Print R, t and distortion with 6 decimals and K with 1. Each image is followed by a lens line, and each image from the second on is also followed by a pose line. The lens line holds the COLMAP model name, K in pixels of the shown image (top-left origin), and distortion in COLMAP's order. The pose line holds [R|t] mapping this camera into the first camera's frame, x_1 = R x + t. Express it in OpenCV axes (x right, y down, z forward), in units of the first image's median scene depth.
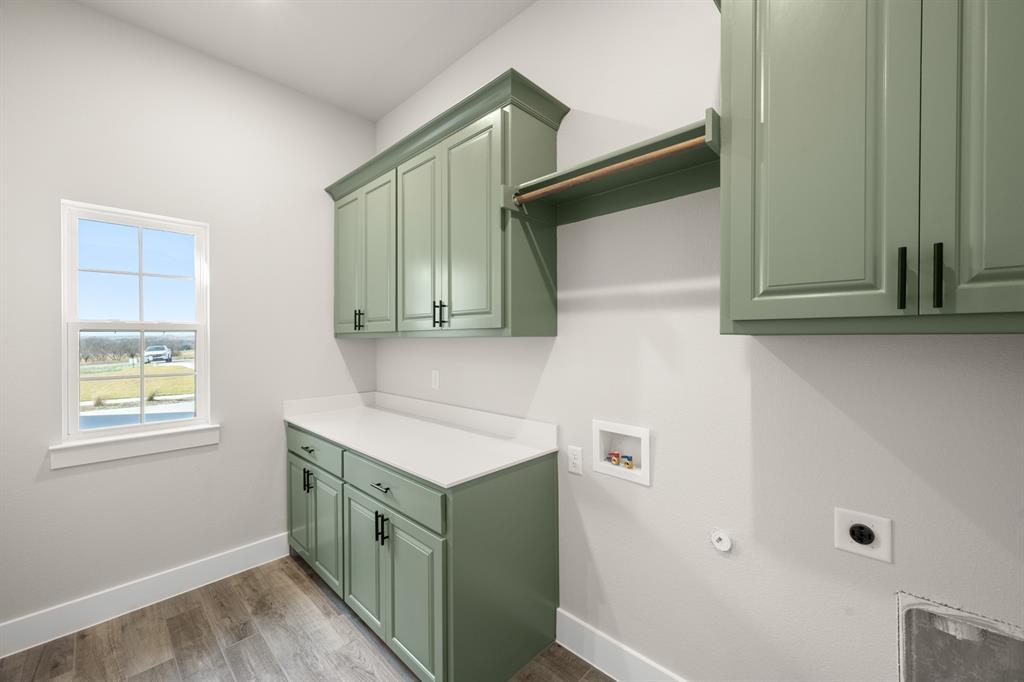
lens RADIAL K [[403.3, 0, 514.1], [0, 403.3, 338.7], [0, 0, 1]] dist [0.002083, 0.000518]
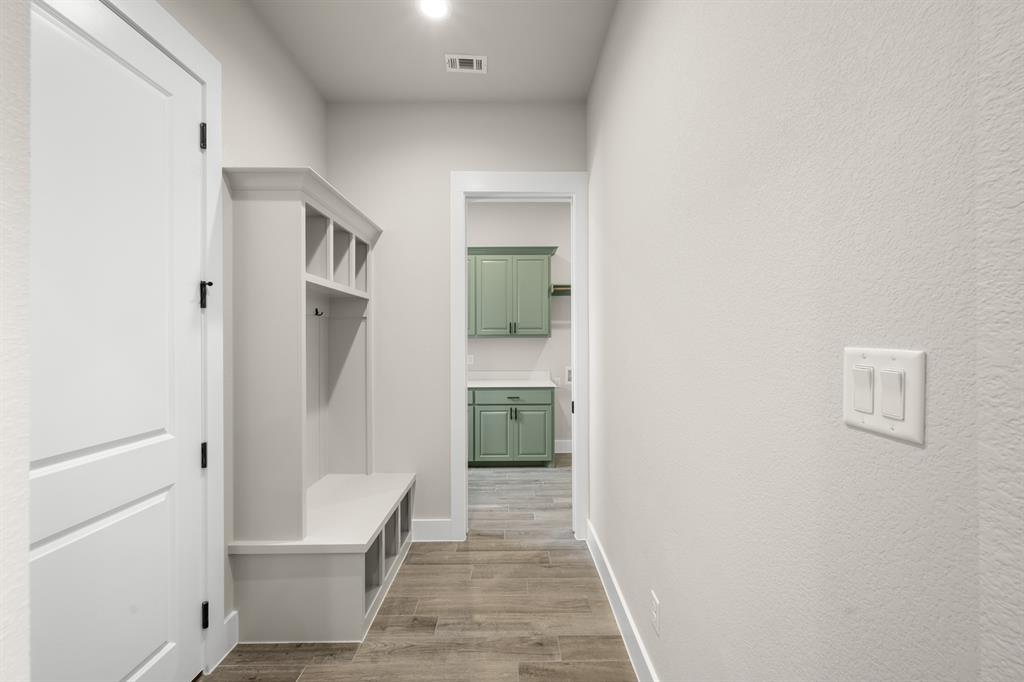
lens RADIAL K [[403.3, 0, 514.1], [0, 403.3, 338.7], [0, 0, 1]] dist [0.002083, 0.000518]
pose [[0.722449, -0.003201, 0.691417, -1.921736], [0.002858, 0.999995, 0.001644, -0.003184], [-0.691418, 0.000788, 0.722454, -0.760184]]
